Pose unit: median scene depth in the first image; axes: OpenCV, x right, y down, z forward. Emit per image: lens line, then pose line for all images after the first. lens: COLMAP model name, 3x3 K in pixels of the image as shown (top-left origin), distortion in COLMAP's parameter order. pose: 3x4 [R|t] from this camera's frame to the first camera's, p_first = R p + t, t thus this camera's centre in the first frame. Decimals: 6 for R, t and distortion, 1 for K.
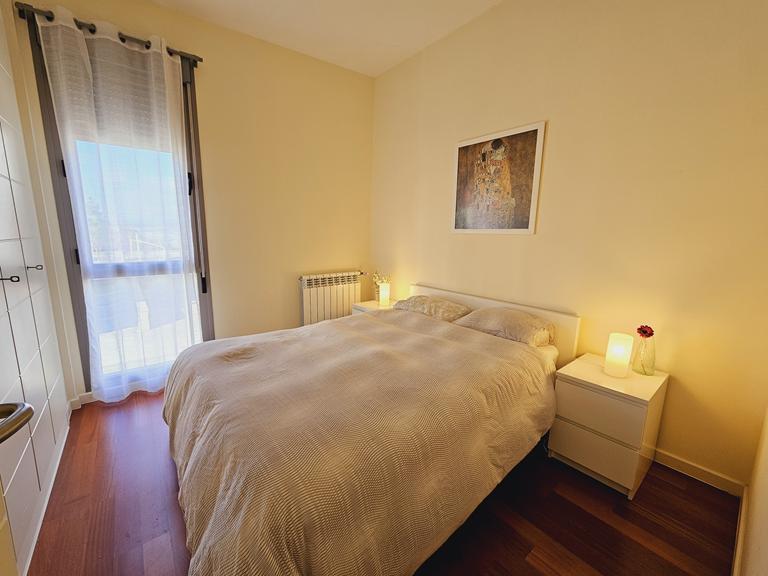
lens RADIAL K [[316.7, 0, 383.3], [0, 316.7, 287.0], [0, 0, 1]] dist [-0.000649, -0.000246]
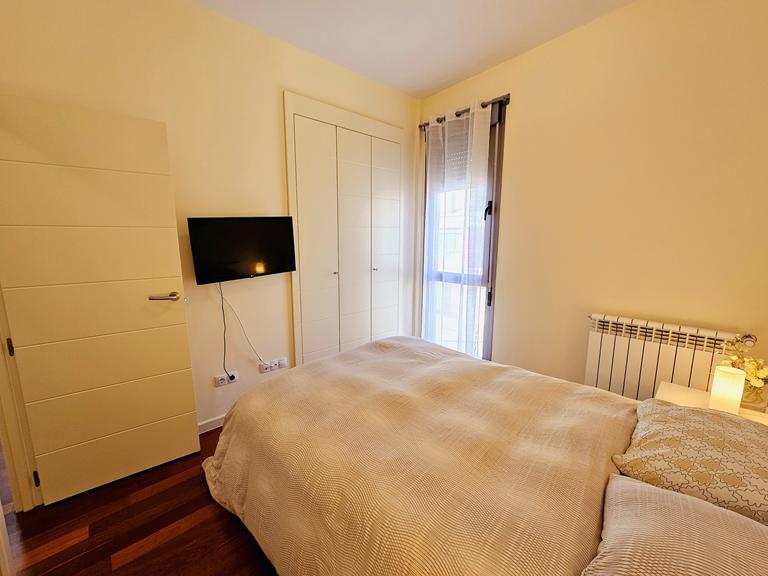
lens RADIAL K [[316.7, 0, 384.1], [0, 316.7, 289.1], [0, 0, 1]] dist [-0.000649, -0.000246]
pose [[0.072647, 0.146264, -0.986575, 0.599267], [-0.170631, 0.976427, 0.132195, -0.146017], [0.982653, 0.158737, 0.095892, 0.611093]]
